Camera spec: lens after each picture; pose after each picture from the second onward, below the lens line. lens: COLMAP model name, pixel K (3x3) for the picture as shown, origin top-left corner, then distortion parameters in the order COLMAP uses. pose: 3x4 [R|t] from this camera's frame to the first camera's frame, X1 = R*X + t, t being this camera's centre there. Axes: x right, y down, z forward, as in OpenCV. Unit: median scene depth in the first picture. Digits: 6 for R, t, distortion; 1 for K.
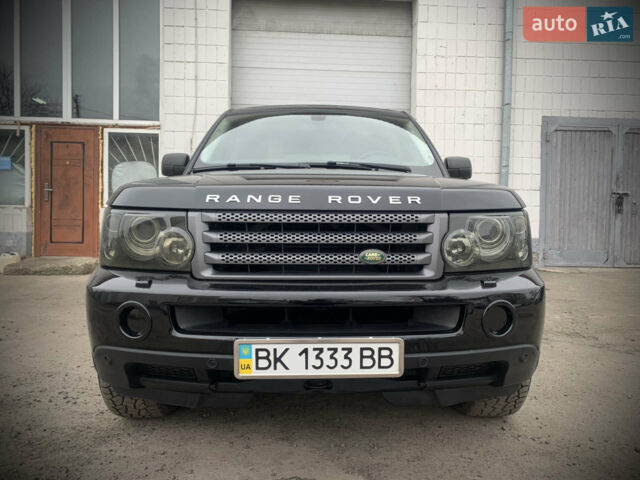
lens RADIAL K [[498.4, 0, 334.7], [0, 498.4, 231.5], [0, 0, 1]] dist [0.029077, -0.006114]
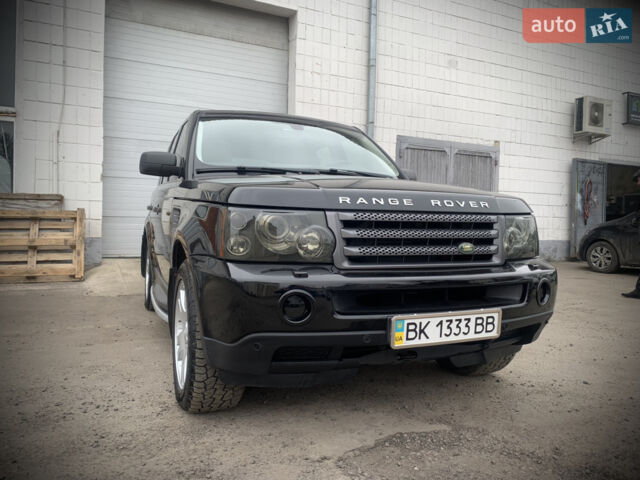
lens RADIAL K [[492.6, 0, 337.8], [0, 492.6, 232.2], [0, 0, 1]] dist [0.062811, -0.062470]
pose [[0.926098, -0.001326, 0.377280, -0.694950], [0.004157, 0.999969, -0.006690, 0.016185], [-0.377259, 0.007765, 0.926075, -0.056058]]
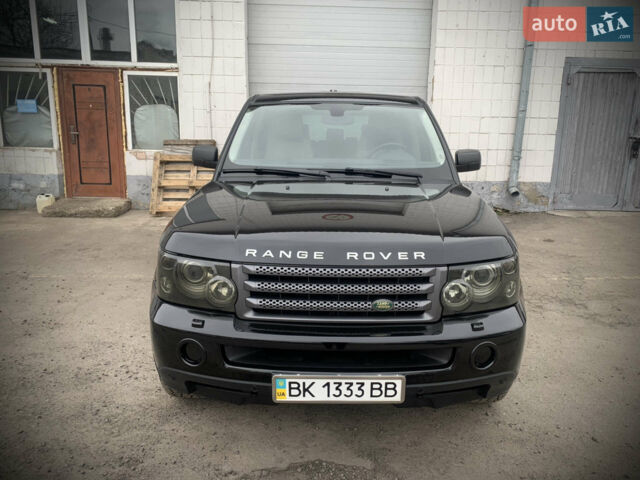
lens RADIAL K [[498.4, 0, 334.7], [0, 498.4, 231.5], [0, 0, 1]] dist [0.029077, -0.006114]
pose [[0.999505, 0.015477, -0.027405, -0.010660], [-0.010162, 0.982798, 0.184403, -0.341425], [0.029788, -0.184033, 0.982469, -0.163334]]
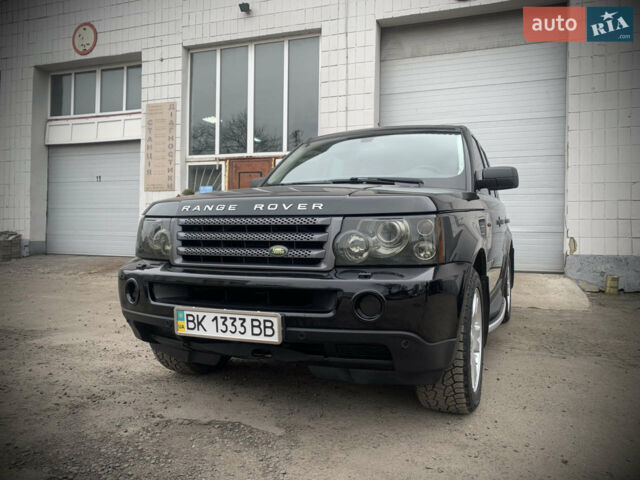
lens RADIAL K [[495.1, 0, 329.6], [0, 495.1, 235.6], [0, 0, 1]] dist [0.102561, -0.150660]
pose [[0.905743, 0.002448, -0.423820, 0.715667], [-0.015958, 0.999471, -0.028329, 0.043702], [0.423527, 0.032422, 0.905303, -0.092391]]
